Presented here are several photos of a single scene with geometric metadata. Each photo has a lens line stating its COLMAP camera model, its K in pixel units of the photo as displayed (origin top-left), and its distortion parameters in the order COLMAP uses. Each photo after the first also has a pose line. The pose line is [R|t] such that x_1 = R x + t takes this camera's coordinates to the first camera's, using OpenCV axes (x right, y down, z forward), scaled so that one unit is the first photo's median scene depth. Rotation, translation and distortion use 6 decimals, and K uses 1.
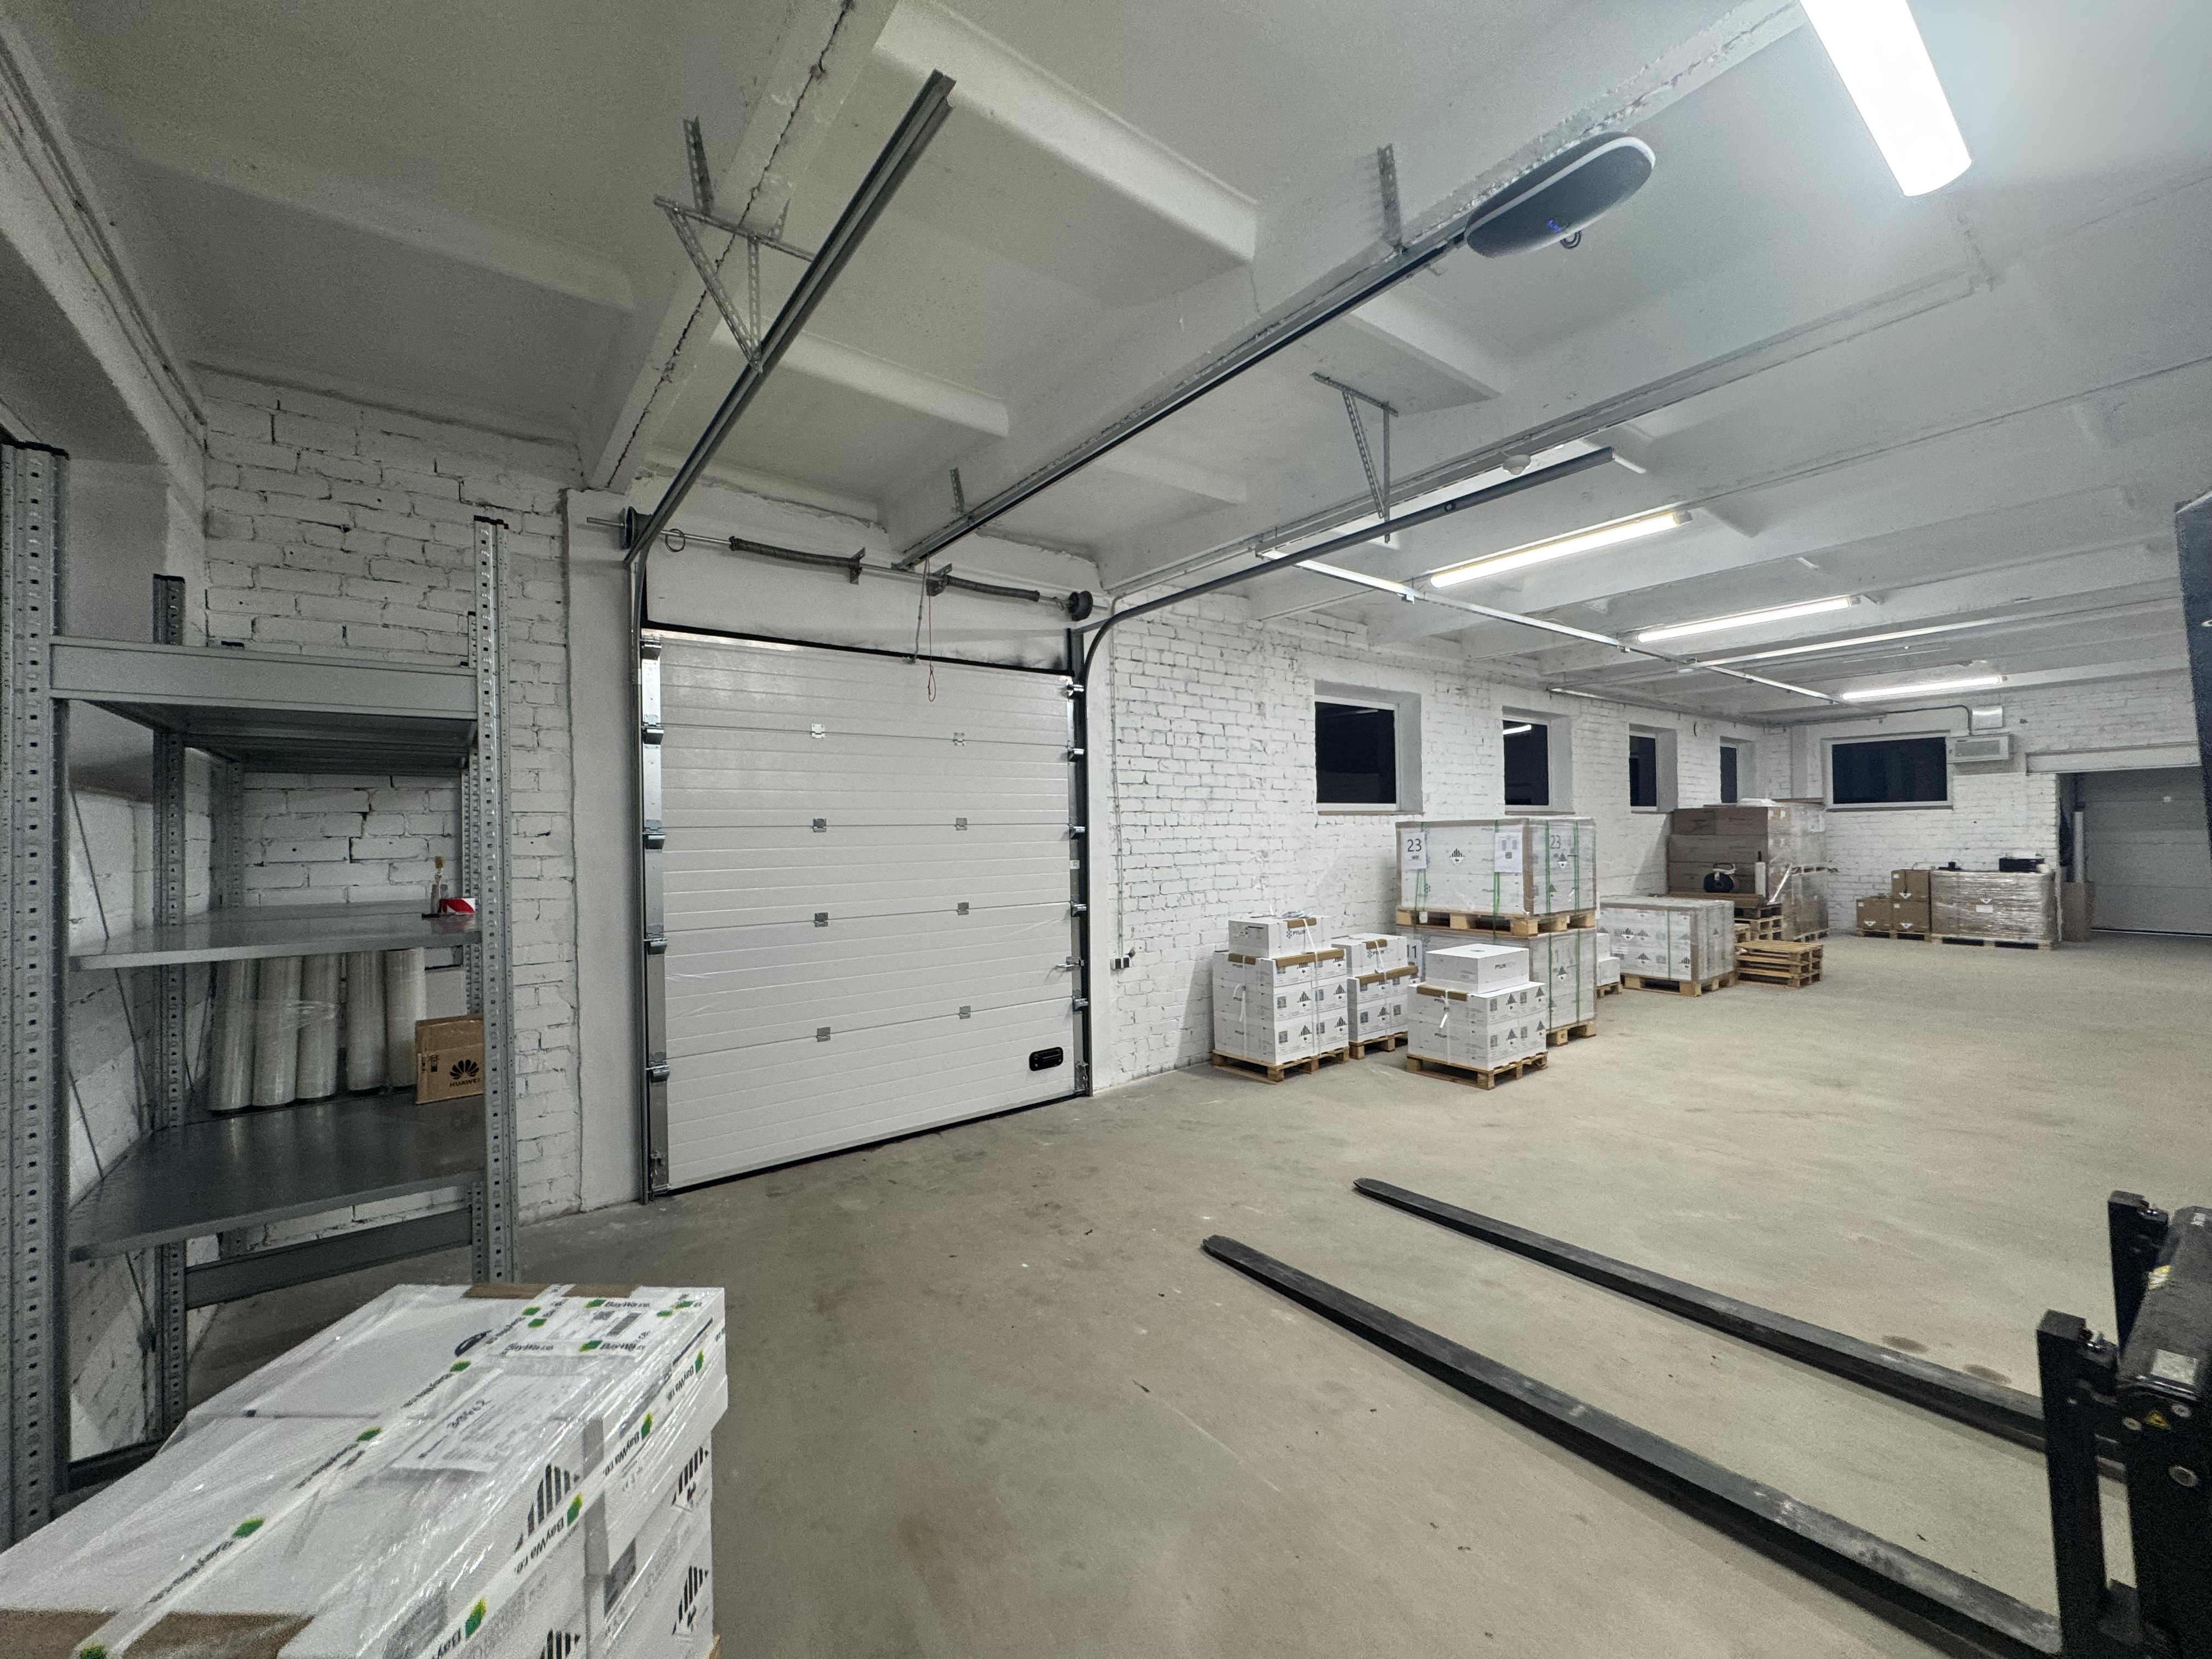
lens RADIAL K [[883.5, 0, 1107.0], [0, 883.5, 828.0], [0, 0, 1]] dist [-0.002190, -0.000230]
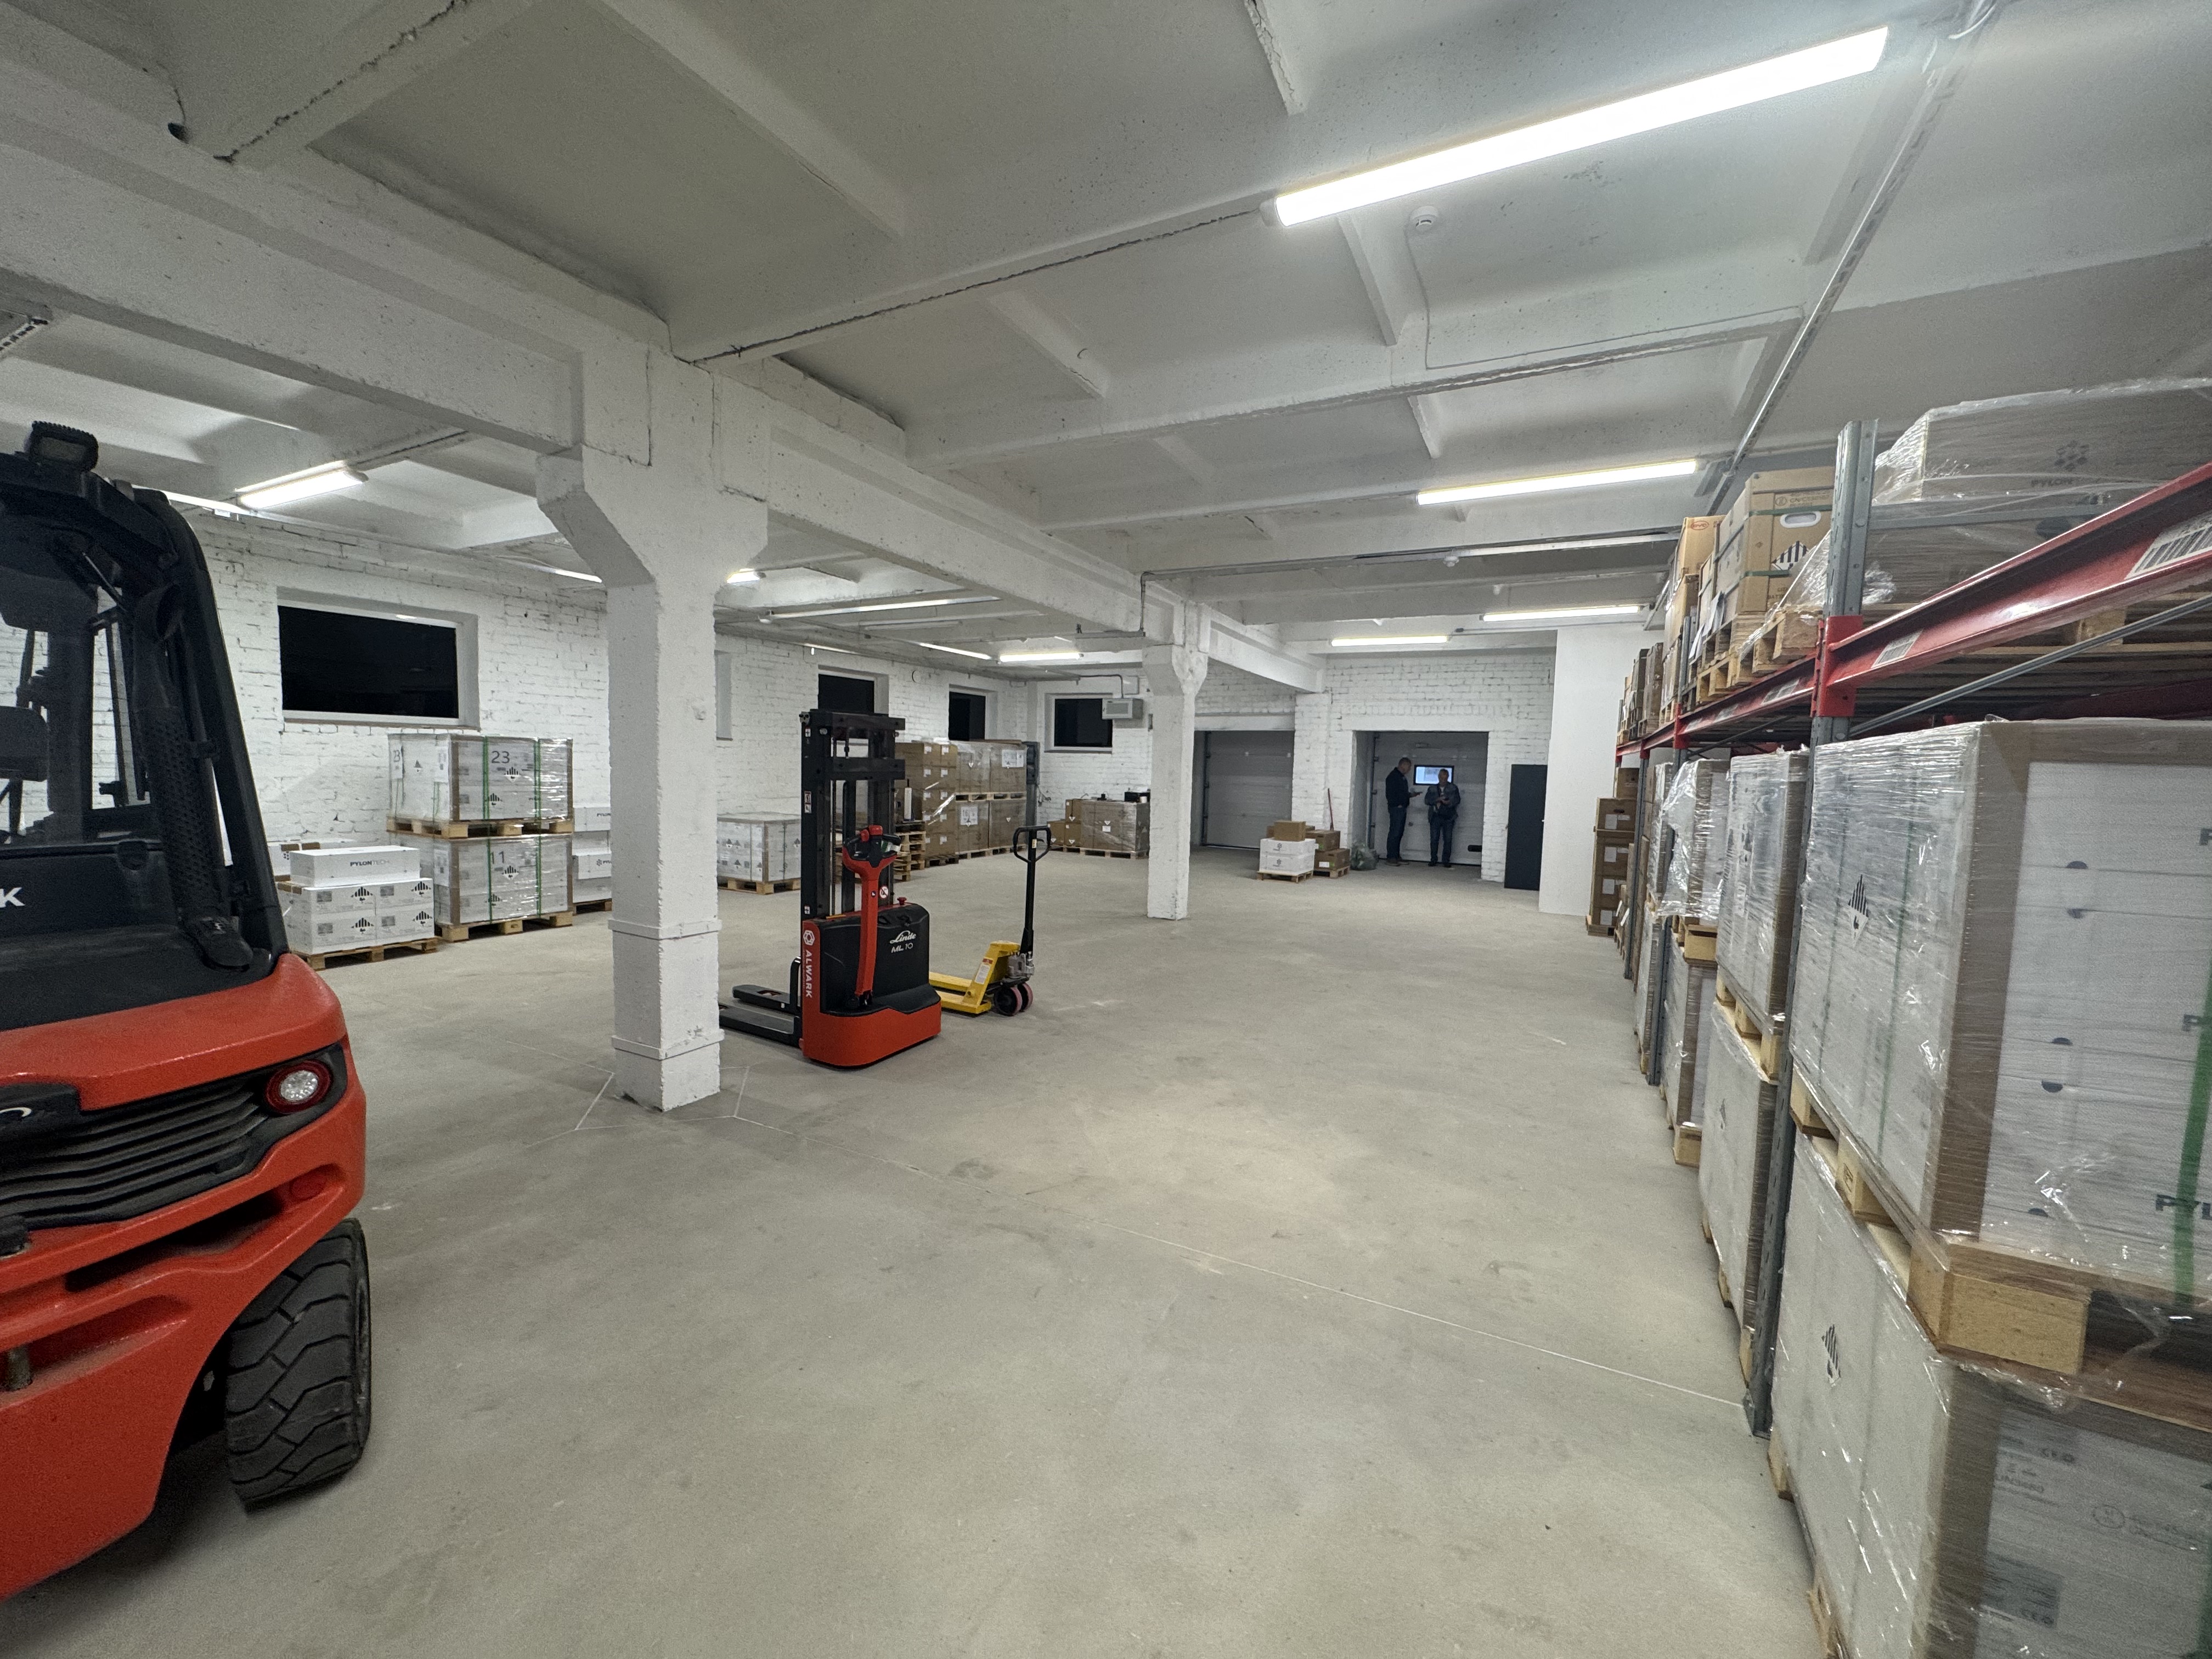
lens RADIAL K [[883.5, 0, 1107.0], [0, 883.5, 828.0], [0, 0, 1]] dist [-0.002190, -0.000230]
pose [[0.906423, 0.012313, 0.422192, 0.563699], [-0.047844, 0.996135, 0.073668, -0.011035], [-0.419653, -0.086974, 0.903508, -0.275245]]
